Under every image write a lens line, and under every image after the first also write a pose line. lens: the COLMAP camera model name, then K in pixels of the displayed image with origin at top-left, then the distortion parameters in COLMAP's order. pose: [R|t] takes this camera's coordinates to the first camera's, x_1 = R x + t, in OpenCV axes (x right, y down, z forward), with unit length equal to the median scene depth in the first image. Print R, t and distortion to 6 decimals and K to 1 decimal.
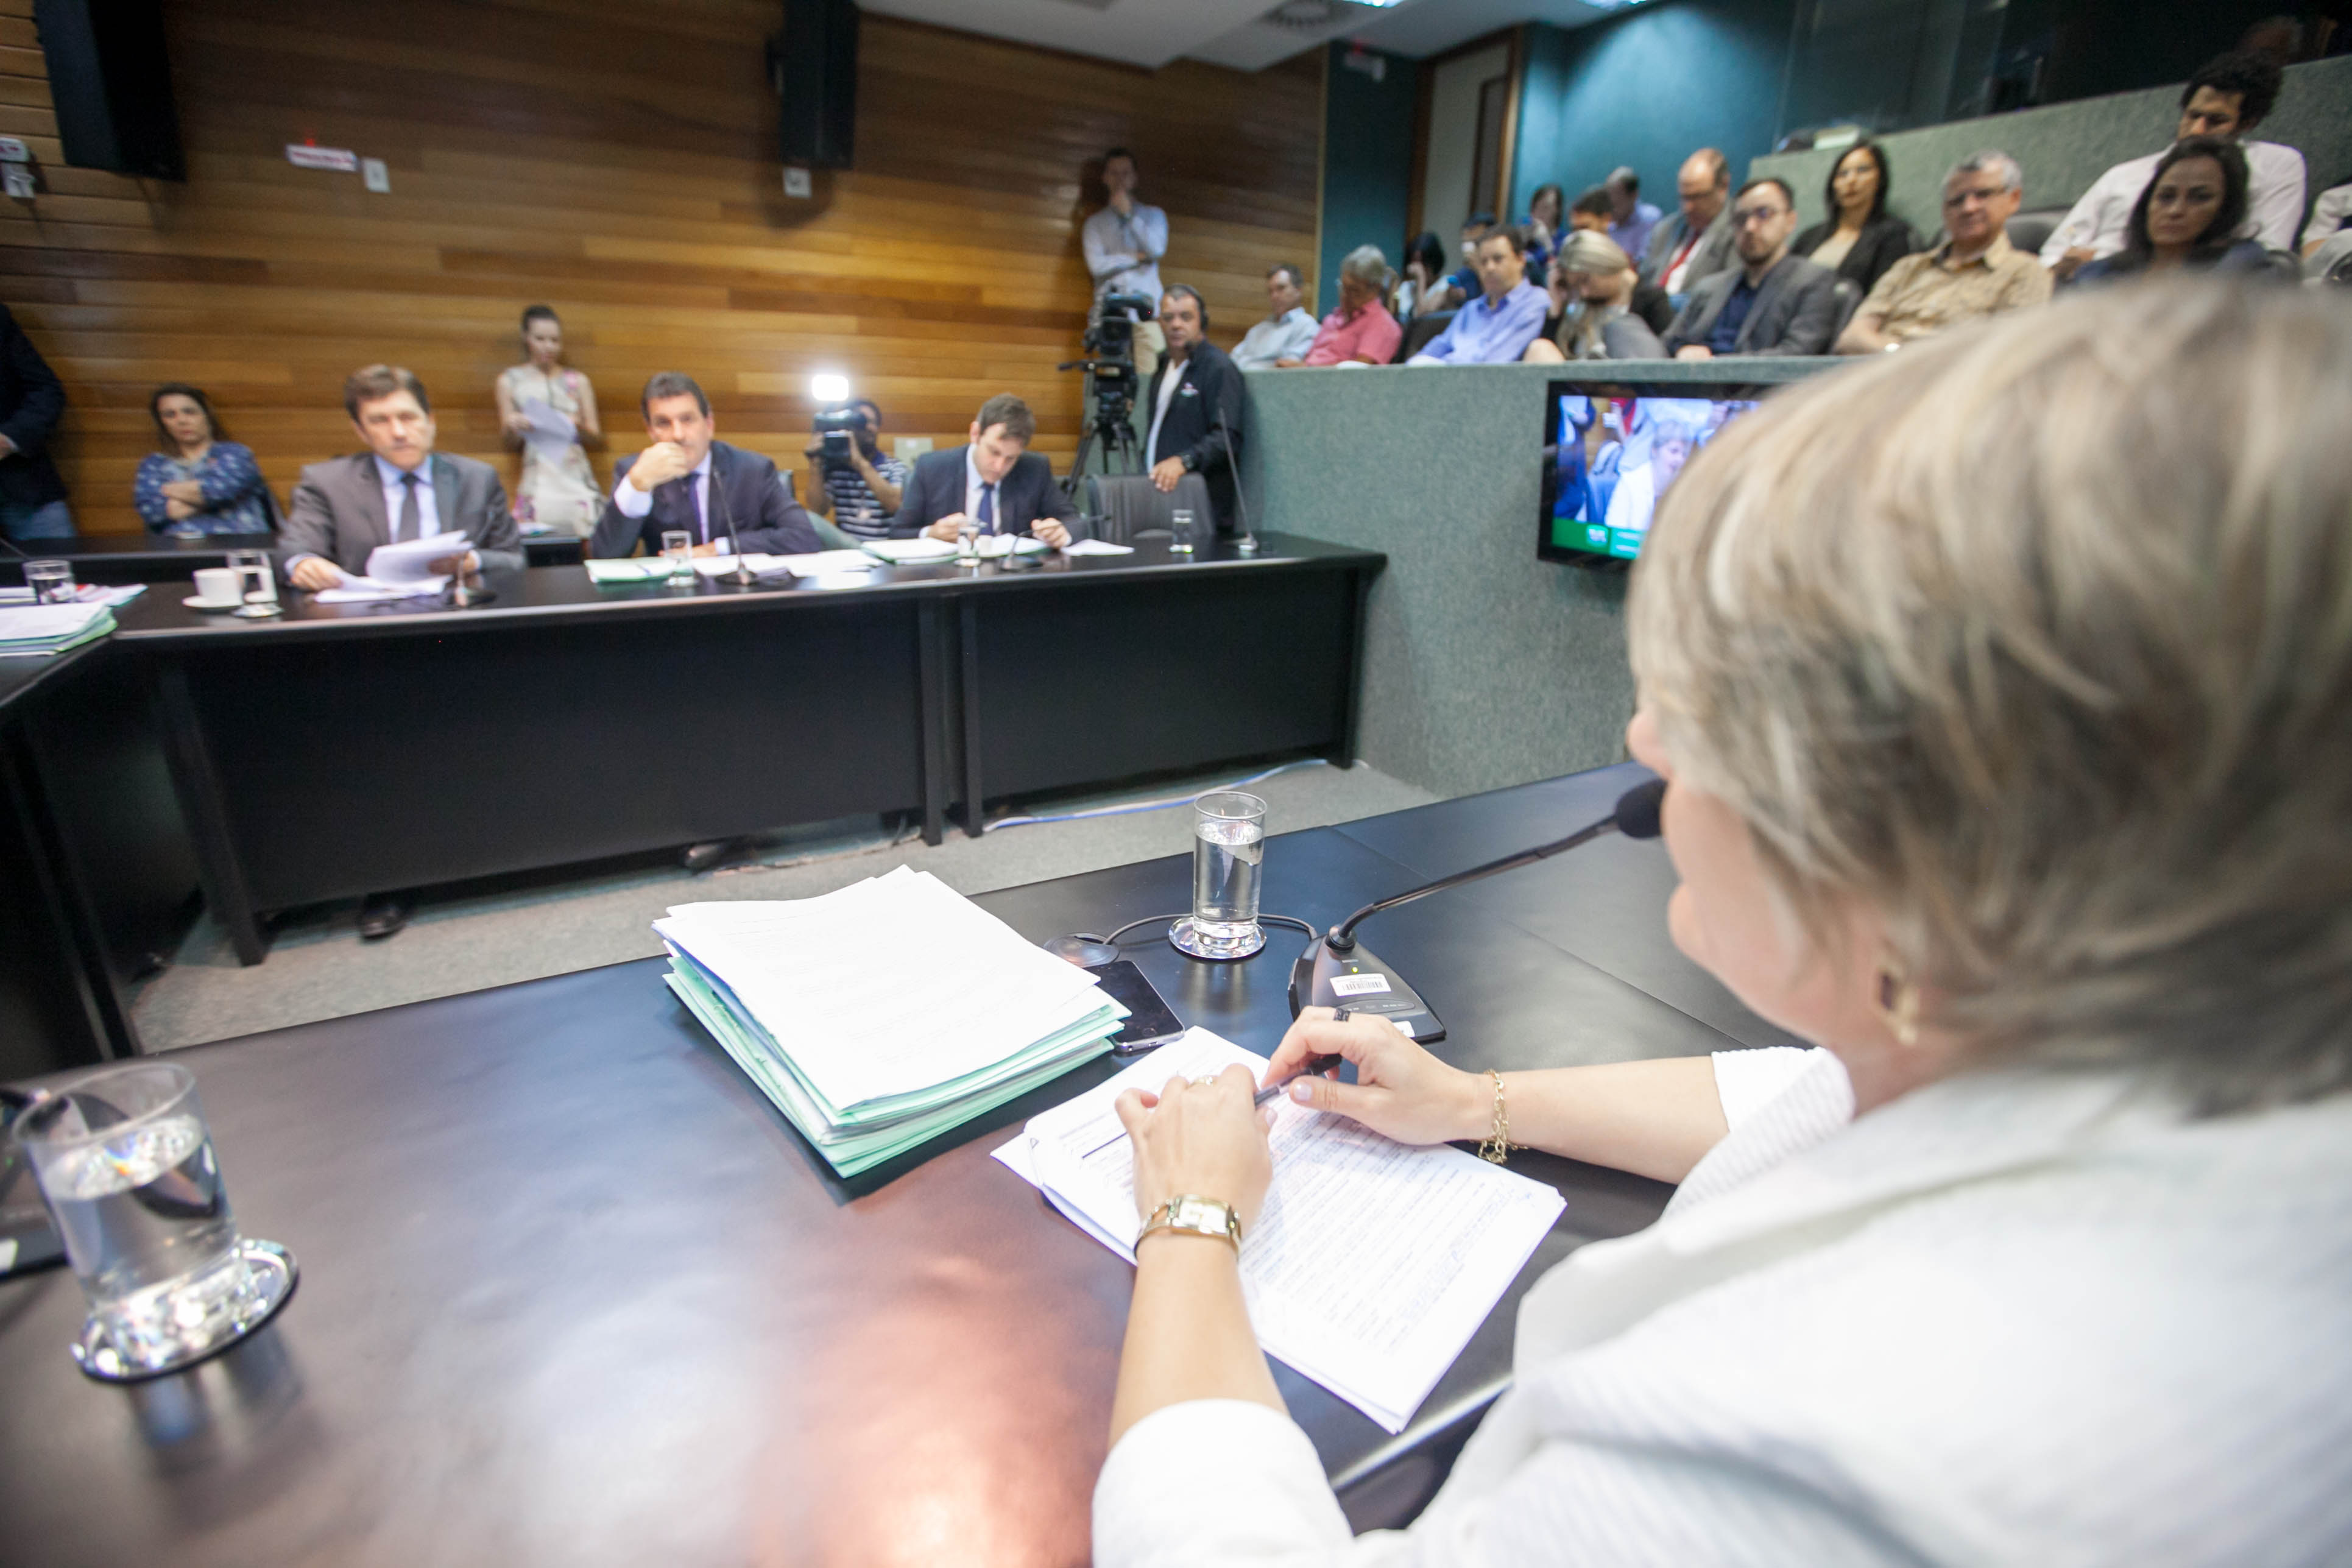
lens RADIAL K [[1076.0, 0, 1190.4], [0, 1076.0, 765.2], [0, 0, 1]] dist [-0.027003, 0.004108]
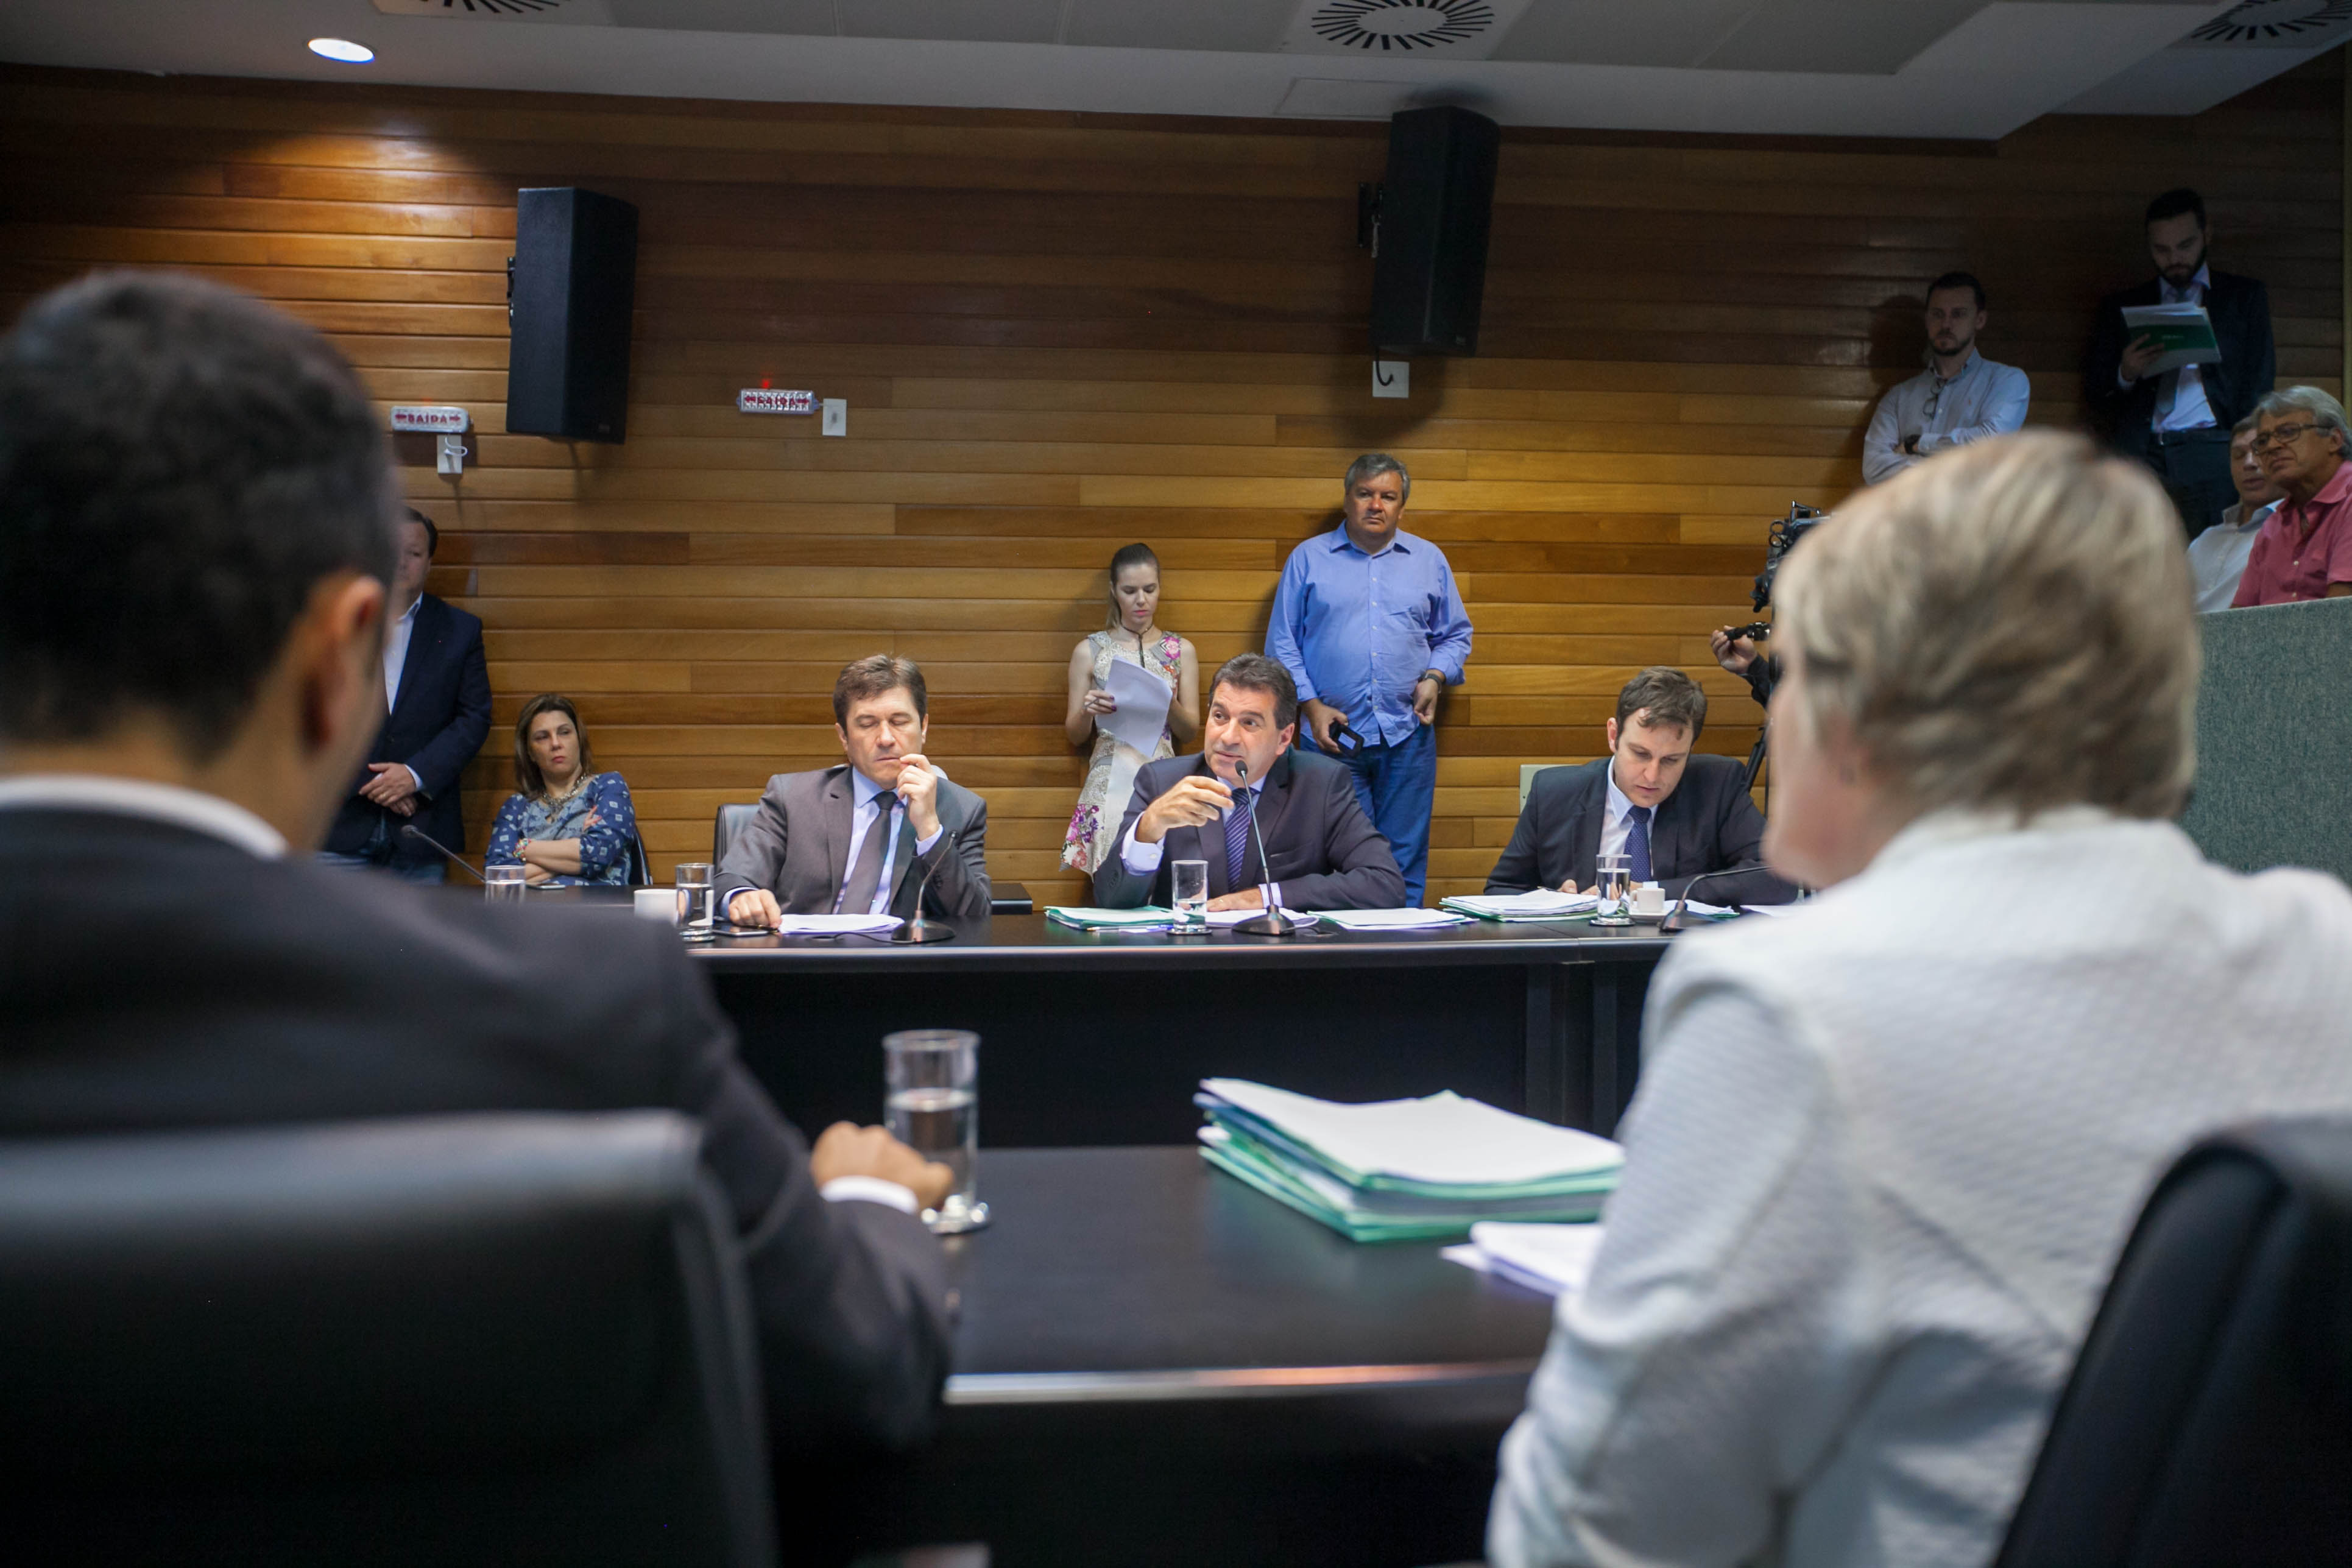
lens RADIAL K [[2323.9, 0, 1181.6], [0, 2323.9, 776.9], [0, 0, 1]] dist [0.041207, 0.000000]
pose [[0.915810, -0.016385, -0.401277, 0.087676], [-0.104419, 0.955090, -0.277306, 0.098180], [0.387800, 0.295861, 0.872971, -0.238448]]
